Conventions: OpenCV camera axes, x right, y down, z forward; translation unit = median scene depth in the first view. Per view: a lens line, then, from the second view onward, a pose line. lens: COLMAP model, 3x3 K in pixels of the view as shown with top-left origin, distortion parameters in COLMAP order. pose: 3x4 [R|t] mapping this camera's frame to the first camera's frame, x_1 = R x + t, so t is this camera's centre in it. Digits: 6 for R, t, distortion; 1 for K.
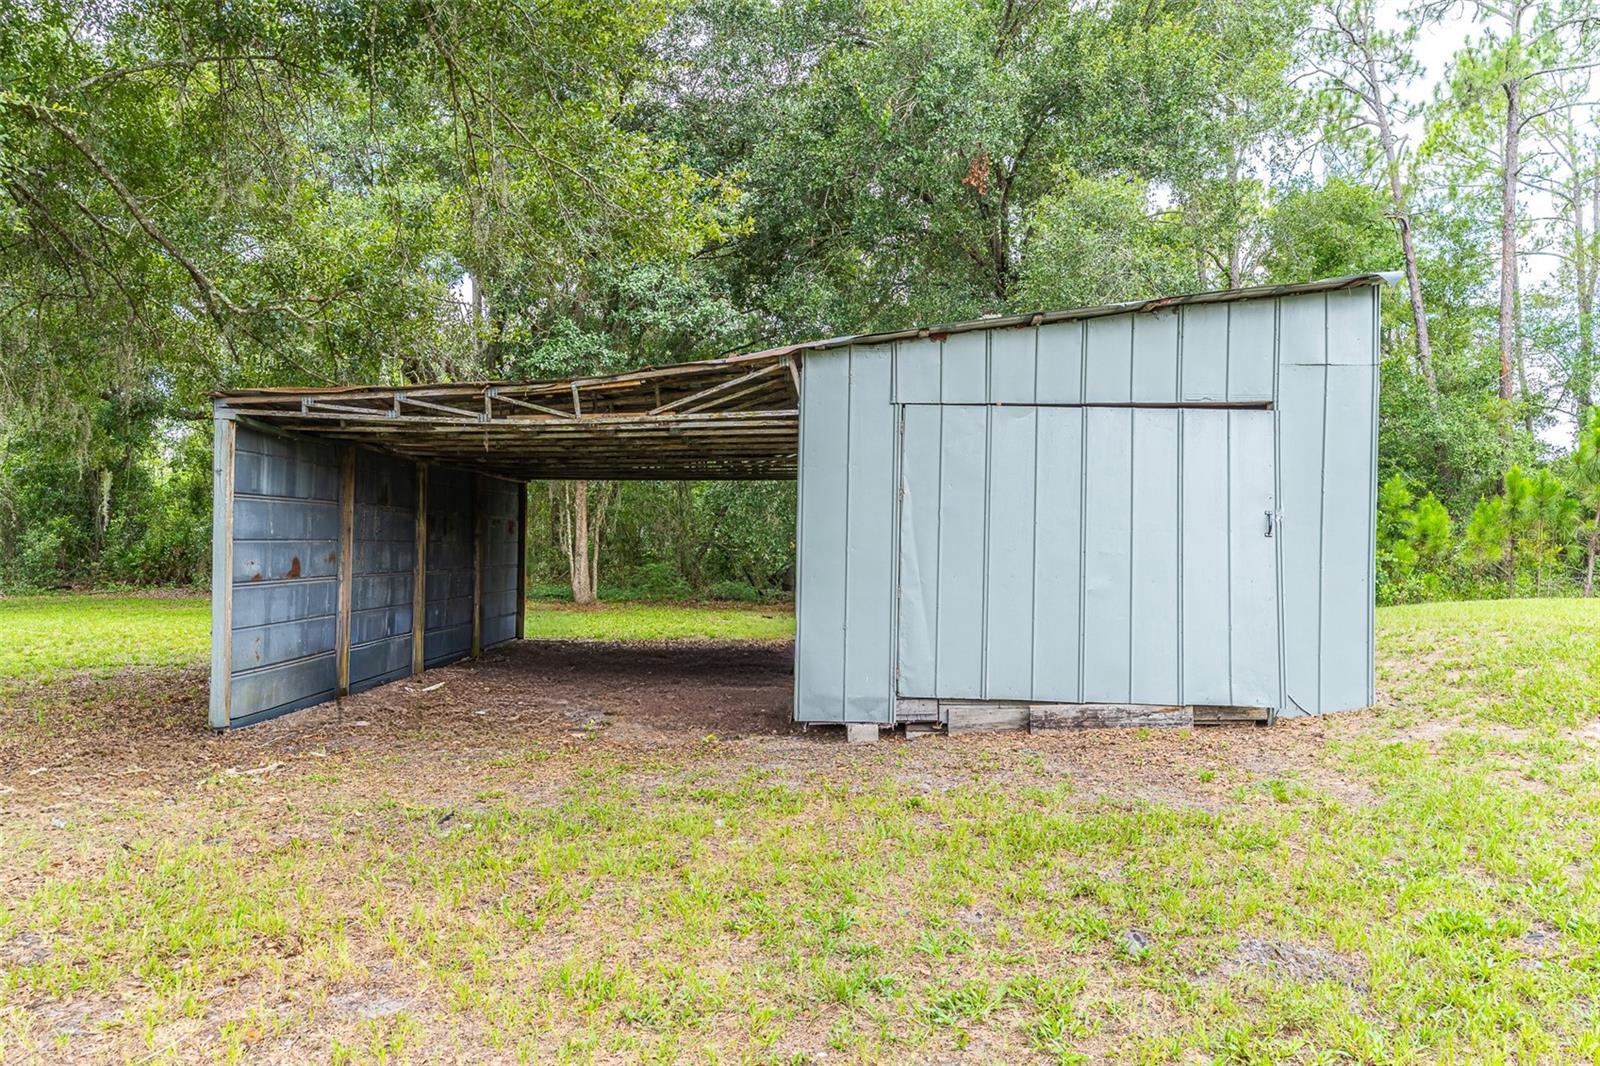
lens RADIAL K [[1143.1, 0, 799.3], [0, 1143.1, 535.4], [0, 0, 1]] dist [0.000593, 0.000784]
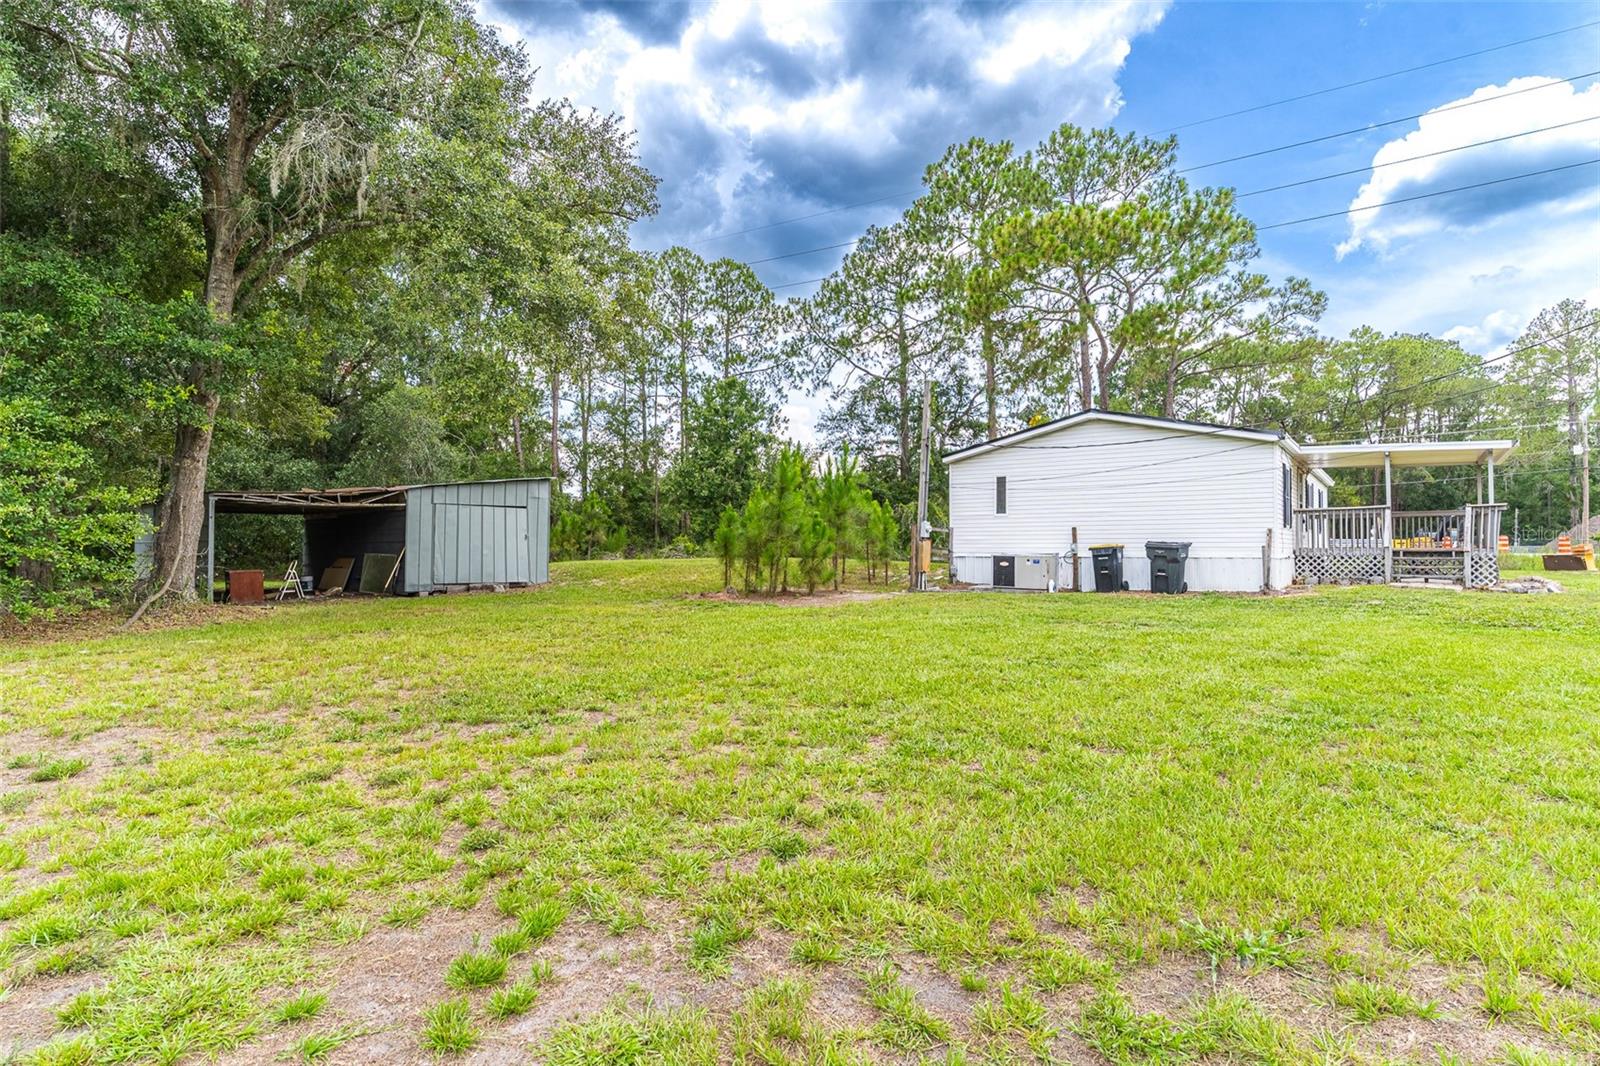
lens RADIAL K [[876.5, 0, 799.6], [0, 876.5, 534.6], [0, 0, 1]] dist [-0.000558, -0.000010]
pose [[0.661723, 0.011721, 0.749657, -1.234486], [-0.008802, 0.999930, -0.007865, -0.004880], [-0.749697, -0.001394, 0.661780, -1.725843]]
